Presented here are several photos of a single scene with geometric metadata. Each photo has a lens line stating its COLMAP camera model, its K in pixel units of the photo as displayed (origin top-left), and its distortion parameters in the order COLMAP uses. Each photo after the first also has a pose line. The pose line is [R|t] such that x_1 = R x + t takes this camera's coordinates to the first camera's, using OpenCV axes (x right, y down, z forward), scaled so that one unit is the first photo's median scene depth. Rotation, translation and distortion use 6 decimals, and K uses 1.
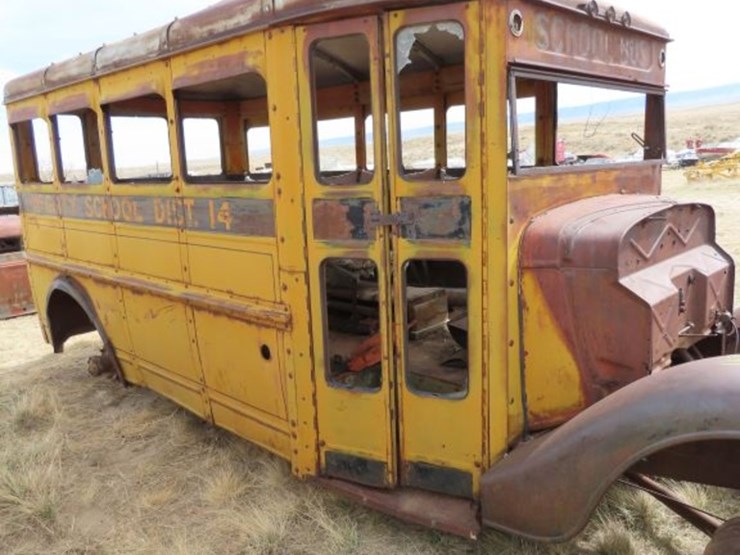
lens RADIAL K [[625.5, 0, 370.0], [0, 625.5, 277.5], [0, 0, 1]] dist [0.003924, -0.002631]
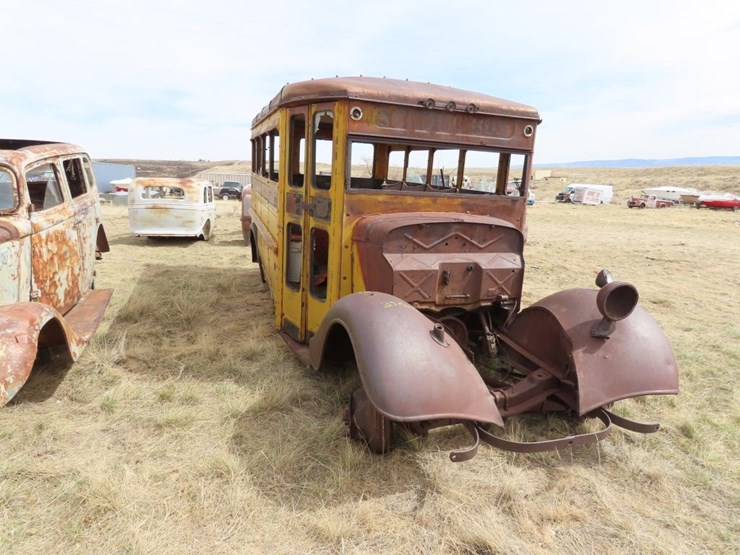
lens RADIAL K [[474.4, 0, 372.4], [0, 474.4, 277.9], [0, 0, 1]] dist [0.000628, -0.001152]
pose [[0.878228, 0.197003, -0.435782, 0.831721], [-0.179776, 0.980376, 0.080895, -0.026234], [0.443167, 0.007299, 0.896409, -0.246124]]
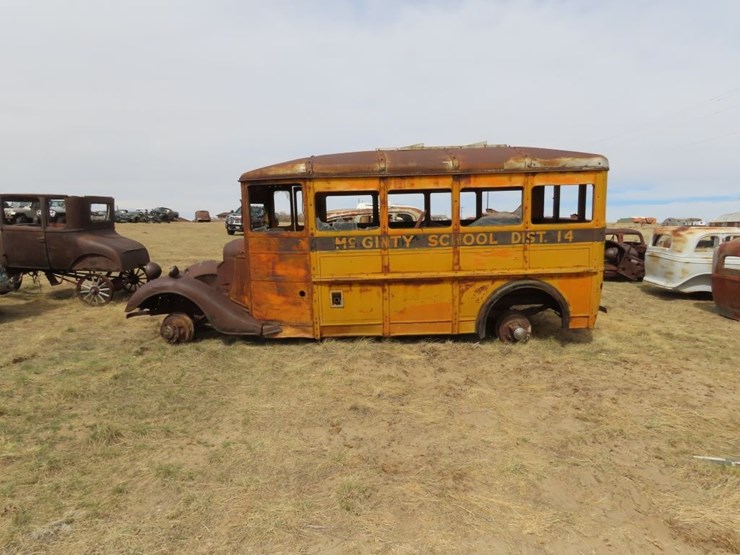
lens RADIAL K [[474.4, 0, 372.4], [0, 474.4, 277.9], [0, 0, 1]] dist [0.000628, -0.001152]
pose [[-0.686560, 0.177172, -0.705156, 1.721873], [-0.079669, 0.945684, 0.315173, -0.779322], [0.722695, 0.272564, -0.635154, 3.205282]]
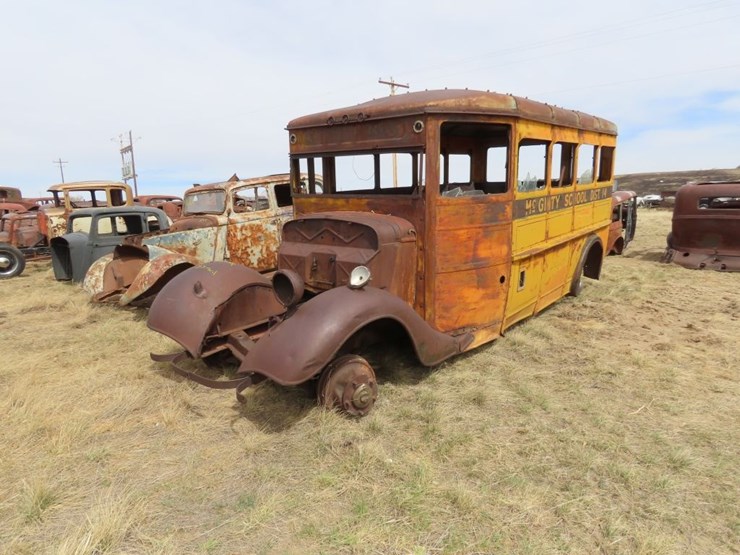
lens RADIAL K [[474.4, 0, 372.4], [0, 474.4, 277.9], [0, 0, 1]] dist [0.000628, -0.001152]
pose [[0.085102, 0.250715, -0.964313, 1.913655], [-0.159076, 0.958828, 0.235251, -0.298465], [0.983592, 0.133379, 0.121481, 0.944675]]
